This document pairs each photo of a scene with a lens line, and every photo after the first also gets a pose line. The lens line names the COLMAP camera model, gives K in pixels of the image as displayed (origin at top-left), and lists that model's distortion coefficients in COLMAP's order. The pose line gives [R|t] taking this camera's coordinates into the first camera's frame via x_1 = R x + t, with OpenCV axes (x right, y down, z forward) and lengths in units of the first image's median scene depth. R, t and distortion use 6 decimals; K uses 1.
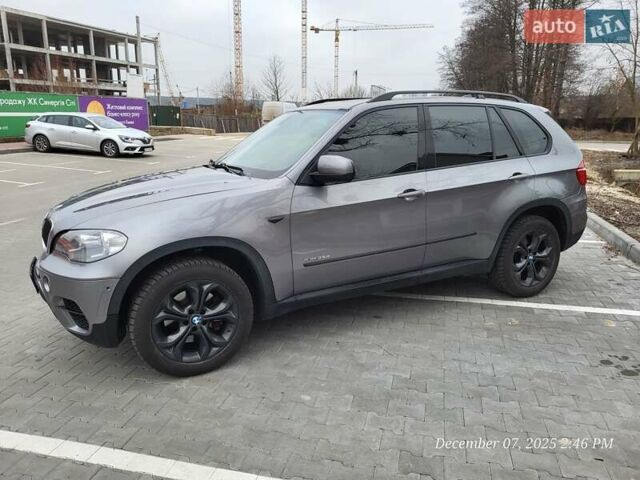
lens RADIAL K [[479.4, 0, 327.5], [0, 479.4, 239.0], [0, 0, 1]] dist [0.030939, -0.003807]
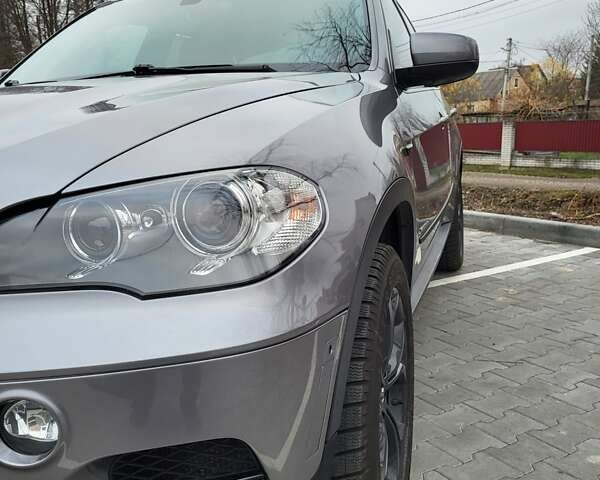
lens RADIAL K [[601.4, 0, 300.0], [0, 601.4, 240.0], [0, 0, 1]] dist [0.015339, 0.012822]
pose [[0.709688, -0.146379, 0.689141, -0.618572], [0.199102, 0.979974, 0.003116, 0.026735], [-0.675797, 0.134998, 0.724620, 0.635342]]
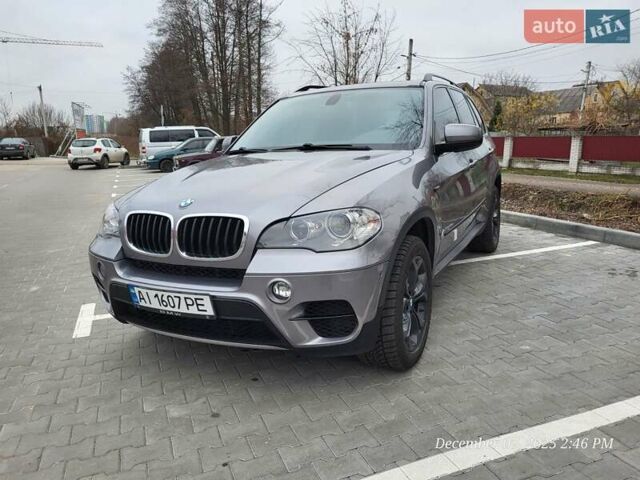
lens RADIAL K [[479.4, 0, 327.5], [0, 479.4, 239.0], [0, 0, 1]] dist [0.030939, -0.003807]
pose [[0.814202, -0.137651, 0.564027, -0.852608], [0.163092, 0.986596, 0.005349, 0.019644], [-0.557204, 0.087633, 0.825739, 0.316297]]
